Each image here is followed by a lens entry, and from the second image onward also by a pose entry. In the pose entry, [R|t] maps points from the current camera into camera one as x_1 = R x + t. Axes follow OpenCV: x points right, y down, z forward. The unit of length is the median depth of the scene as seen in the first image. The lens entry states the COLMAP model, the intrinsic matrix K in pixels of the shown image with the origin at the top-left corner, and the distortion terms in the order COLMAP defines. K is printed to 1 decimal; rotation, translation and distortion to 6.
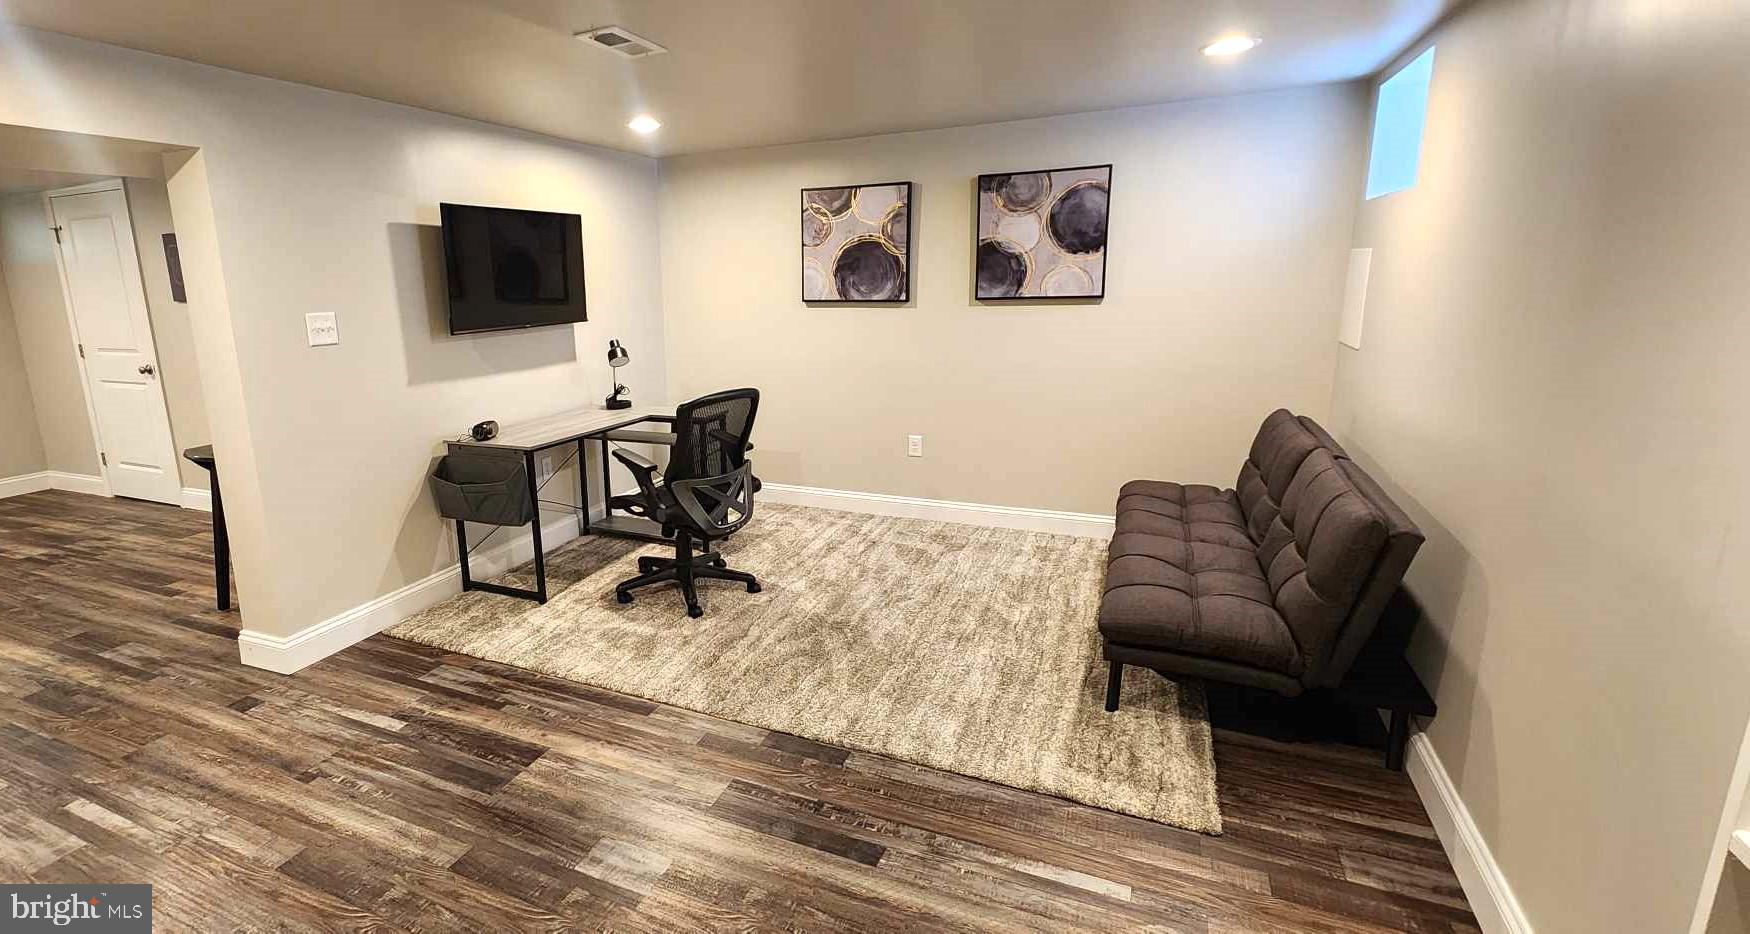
lens RADIAL K [[819.2, 0, 749.4], [0, 819.2, 465.3], [0, 0, 1]] dist [0.000722, -0.000441]
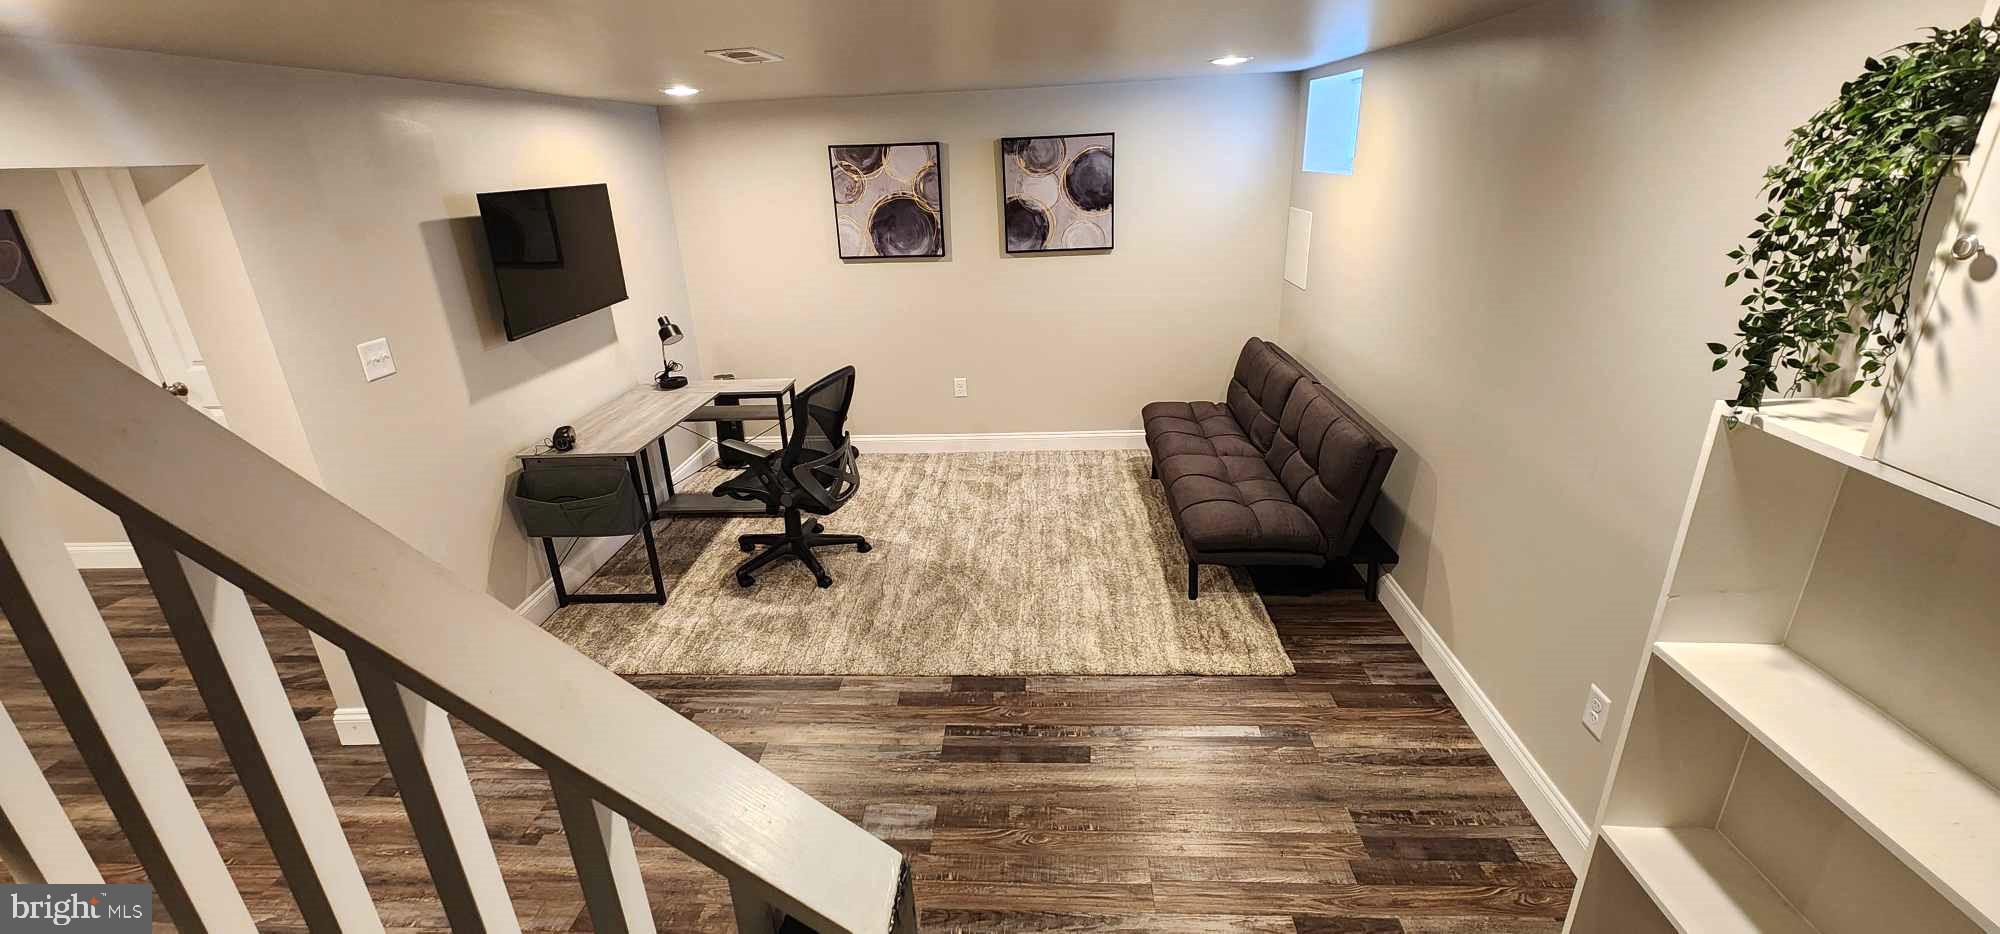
lens RADIAL K [[816.1, 0, 1000.0], [0, 816.1, 467.0], [0, 0, 1]] dist [0.000986, -0.000008]
pose [[0.919559, -0.150750, 0.362886, -0.217976], [0.102864, 0.983629, 0.147960, -0.101621], [-0.379251, -0.098730, 0.920012, -0.048781]]
